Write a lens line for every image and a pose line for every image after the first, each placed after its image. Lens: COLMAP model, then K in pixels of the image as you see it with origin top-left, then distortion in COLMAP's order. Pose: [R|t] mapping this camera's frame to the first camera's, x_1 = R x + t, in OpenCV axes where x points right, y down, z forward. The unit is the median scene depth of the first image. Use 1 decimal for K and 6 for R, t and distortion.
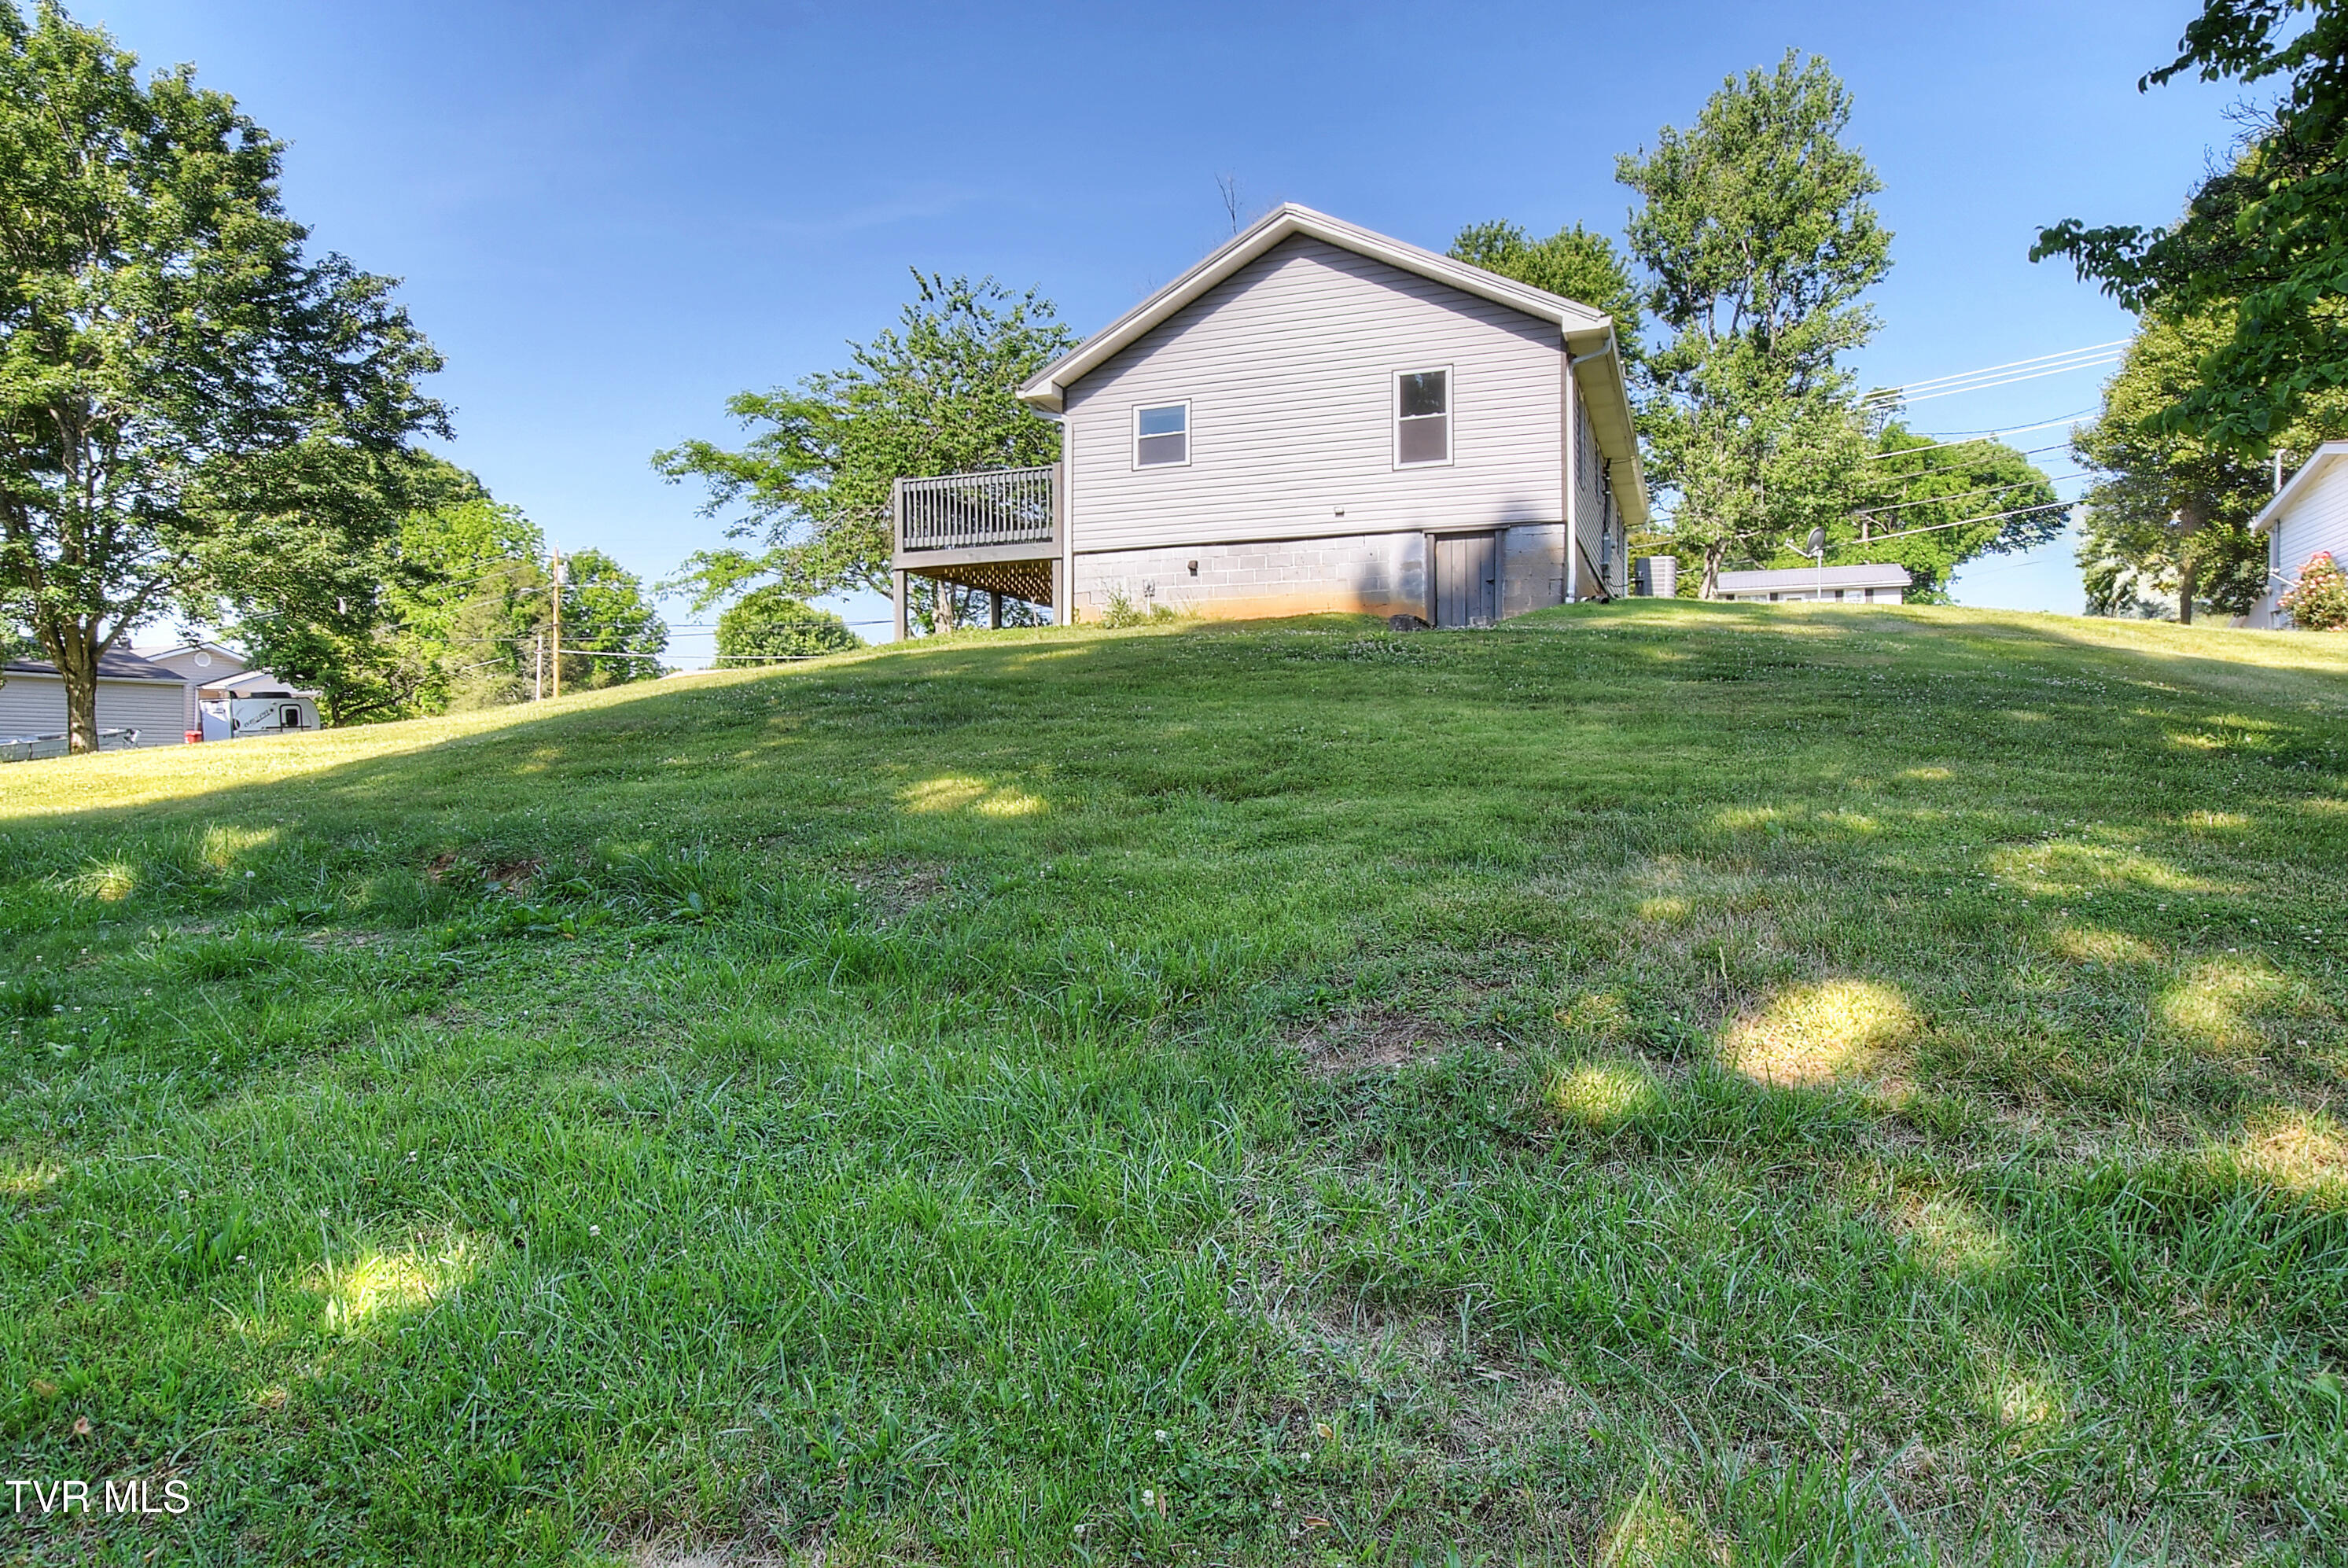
lens RADIAL K [[1425.4, 0, 1175.2], [0, 1425.4, 781.2], [0, 0, 1]] dist [-0.003145, -0.000186]
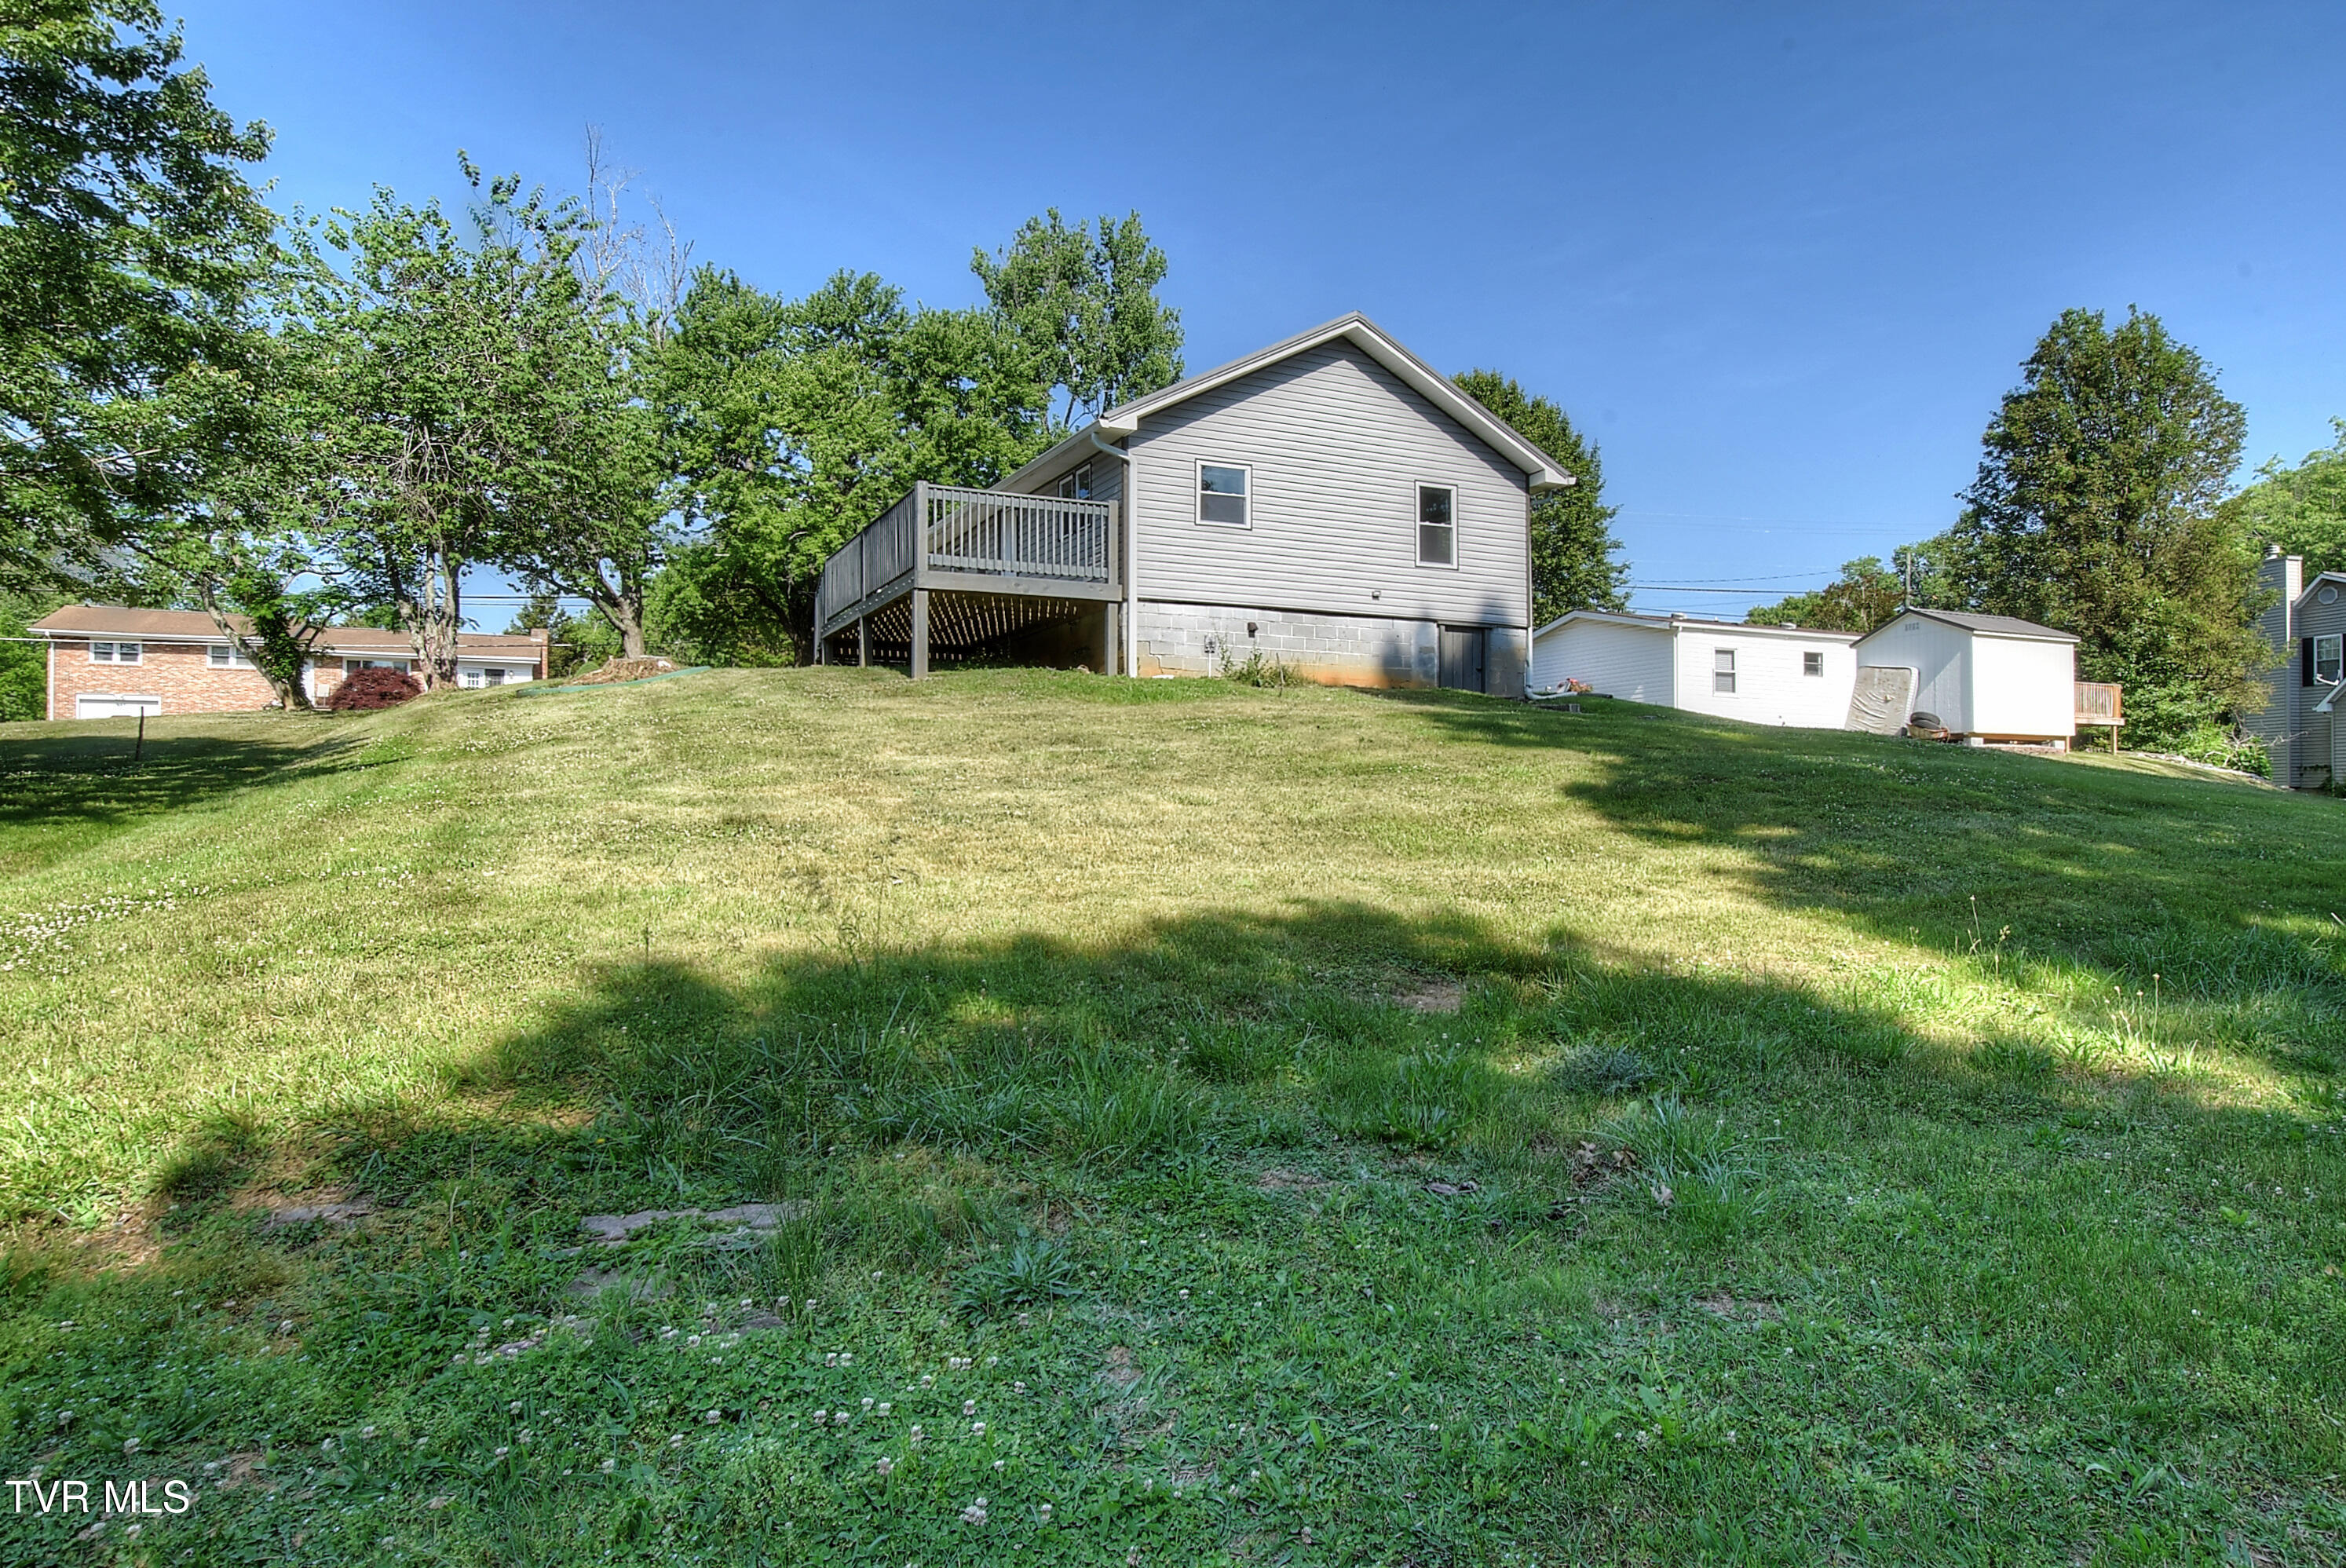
lens RADIAL K [[1424.2, 0, 1174.0], [0, 1424.2, 784.7], [0, 0, 1]] dist [-0.003145, -0.000186]
pose [[0.639771, 0.000955, 0.768565, -0.846398], [0.001660, 0.999995, -0.002624, -0.035728], [-0.768563, 0.002954, 0.639767, 0.397392]]
